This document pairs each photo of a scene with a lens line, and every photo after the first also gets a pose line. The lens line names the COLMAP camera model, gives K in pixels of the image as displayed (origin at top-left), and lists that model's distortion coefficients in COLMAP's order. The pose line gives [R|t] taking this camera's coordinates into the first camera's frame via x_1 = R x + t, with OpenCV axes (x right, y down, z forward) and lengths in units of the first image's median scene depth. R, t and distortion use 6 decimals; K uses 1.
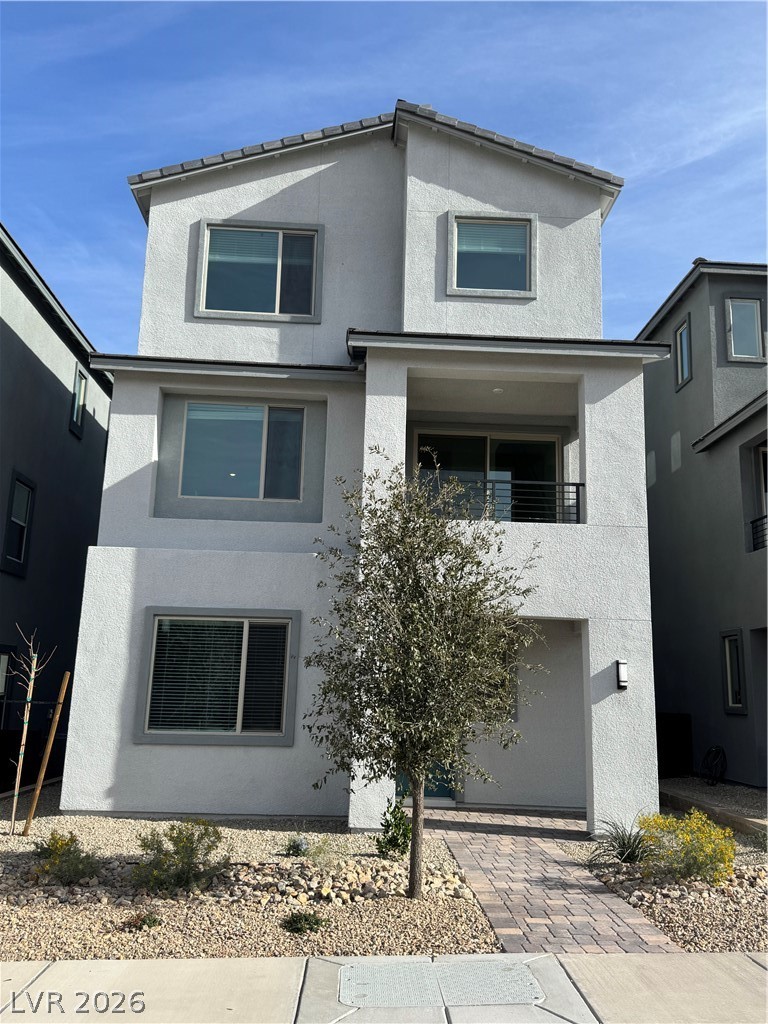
lens RADIAL K [[842.7, 0, 385.1], [0, 842.7, 513.9], [0, 0, 1]] dist [0.015838, -0.004420]
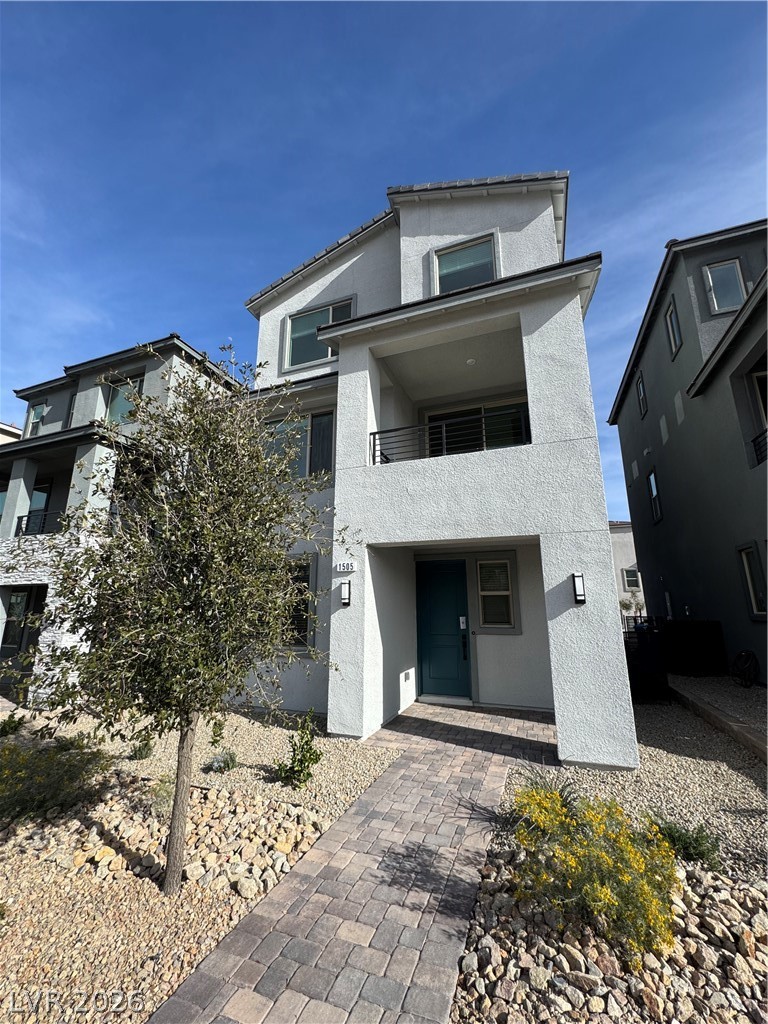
lens RADIAL K [[411.2, 0, 384.6], [0, 411.2, 509.7], [0, 0, 1]] dist [-0.004839, 0.000129]
pose [[0.920478, -0.120930, -0.371613, 0.199916], [0.109054, 0.992627, -0.052896, 0.078266], [0.375270, 0.008163, 0.926880, 0.368868]]
